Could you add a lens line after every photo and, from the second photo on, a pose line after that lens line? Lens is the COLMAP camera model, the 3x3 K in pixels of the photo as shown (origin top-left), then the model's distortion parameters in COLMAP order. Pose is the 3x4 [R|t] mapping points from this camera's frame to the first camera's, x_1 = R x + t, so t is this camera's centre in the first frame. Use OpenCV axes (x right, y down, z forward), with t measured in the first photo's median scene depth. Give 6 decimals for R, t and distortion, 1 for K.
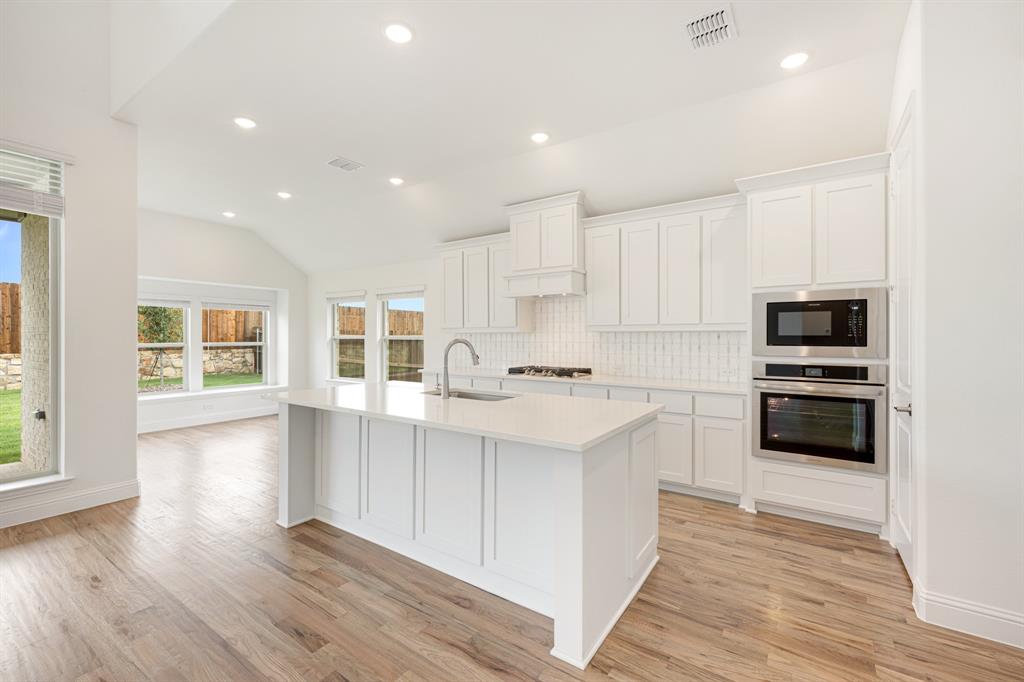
lens RADIAL K [[431.4, 0, 519.6], [0, 431.4, 335.4], [0, 0, 1]] dist [-0.000104, -0.000435]
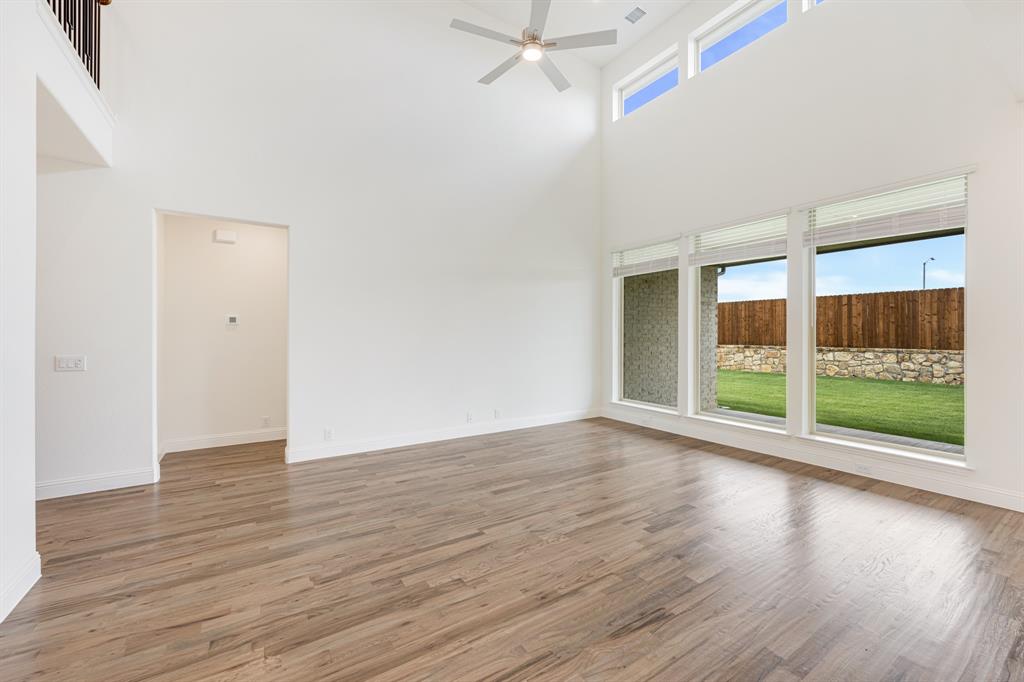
lens RADIAL K [[413.6, 0, 517.3], [0, 413.6, 333.6], [0, 0, 1]] dist [-0.001677, -0.001017]
pose [[-0.388413, -0.004080, -0.921476, 0.239043], [0.001583, 0.999986, -0.005095, 0.001624], [0.921484, -0.003438, -0.388401, 0.267335]]
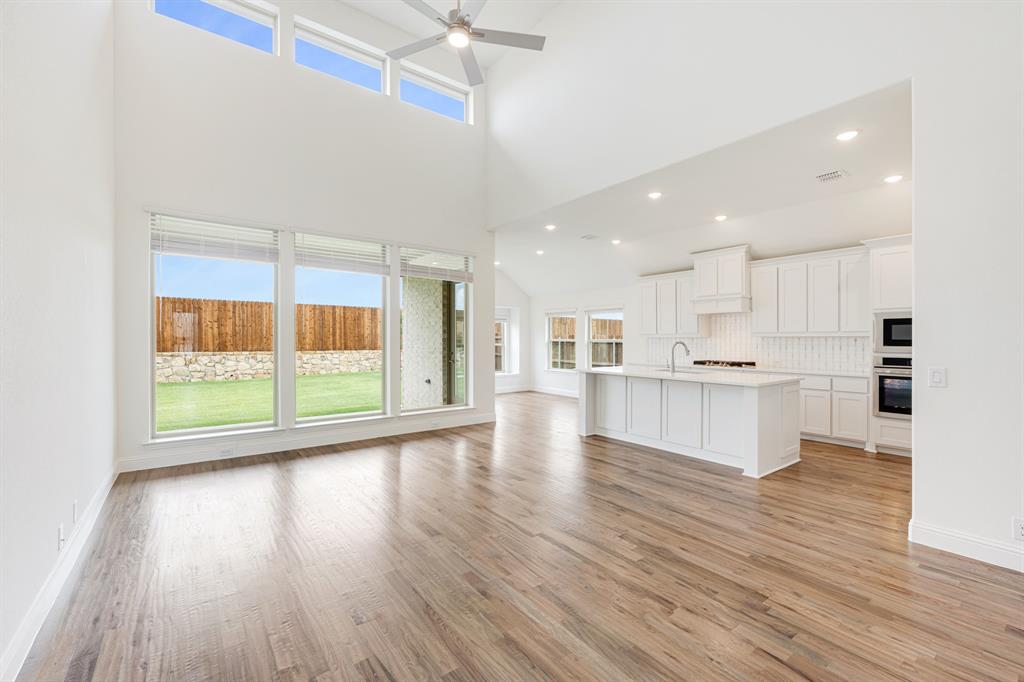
lens RADIAL K [[431.4, 0, 510.3], [0, 431.4, 340.3], [0, 0, 1]] dist [-0.000104, -0.000435]
pose [[0.945314, 0.000949, -0.326159, -0.148280], [0.000435, 0.999991, 0.004172, -0.003263], [0.326160, -0.004086, 0.945306, -0.680764]]
